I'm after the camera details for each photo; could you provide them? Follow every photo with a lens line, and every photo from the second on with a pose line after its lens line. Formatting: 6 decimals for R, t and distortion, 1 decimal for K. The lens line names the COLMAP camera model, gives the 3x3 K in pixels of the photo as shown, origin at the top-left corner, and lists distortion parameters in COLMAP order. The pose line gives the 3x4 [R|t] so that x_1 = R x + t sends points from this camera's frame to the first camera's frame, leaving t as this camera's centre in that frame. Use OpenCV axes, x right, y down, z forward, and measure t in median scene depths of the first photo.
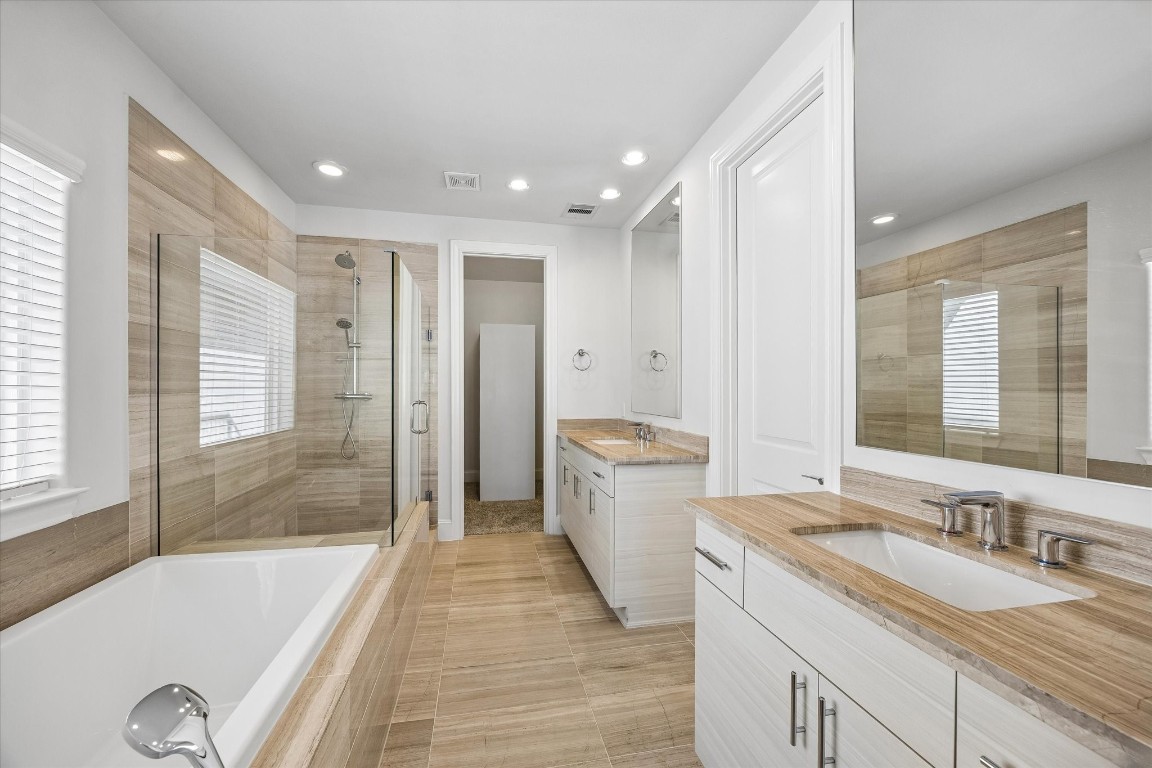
lens RADIAL K [[441.0, 0, 573.1], [0, 441.0, 387.6], [0, 0, 1]] dist [-0.000391, -0.000015]
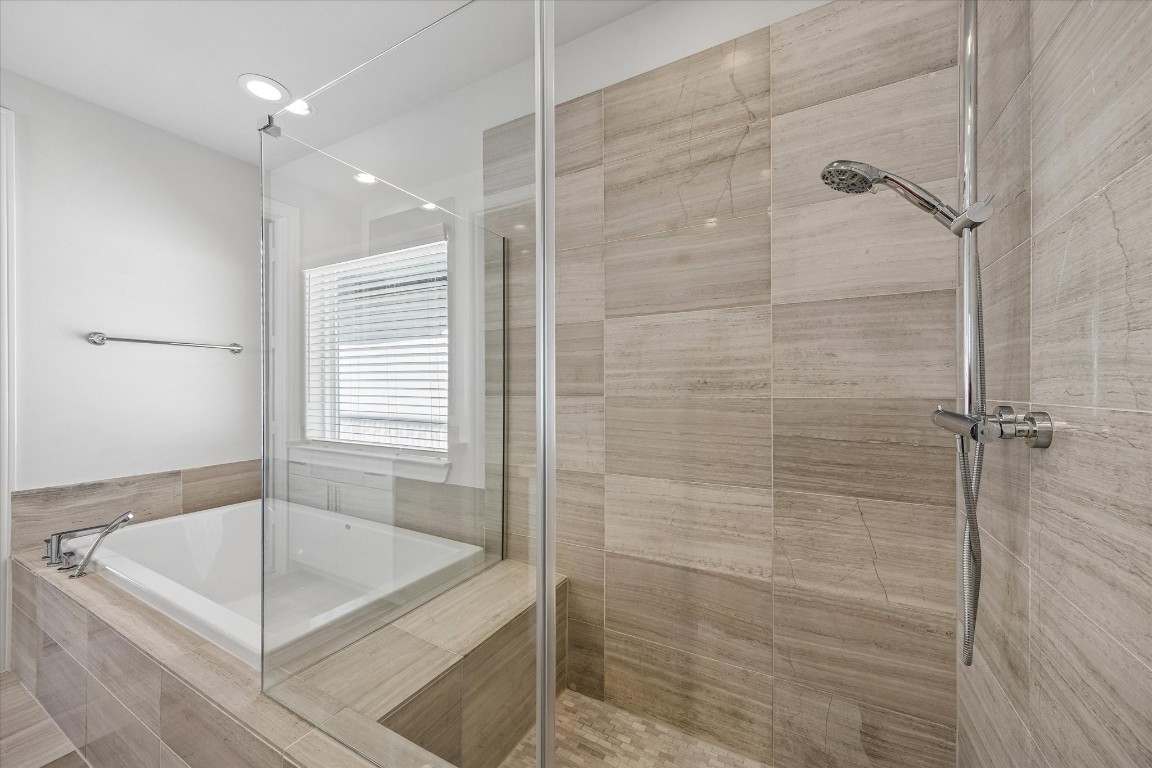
lens RADIAL K [[441.0, 0, 574.8], [0, 441.0, 390.3], [0, 0, 1]] dist [-0.000391, -0.000015]
pose [[-0.651575, 0.002938, -0.758578, -0.289468], [-0.000070, 0.999992, 0.003933, -0.001924], [0.758584, 0.002615, -0.651570, 1.848236]]
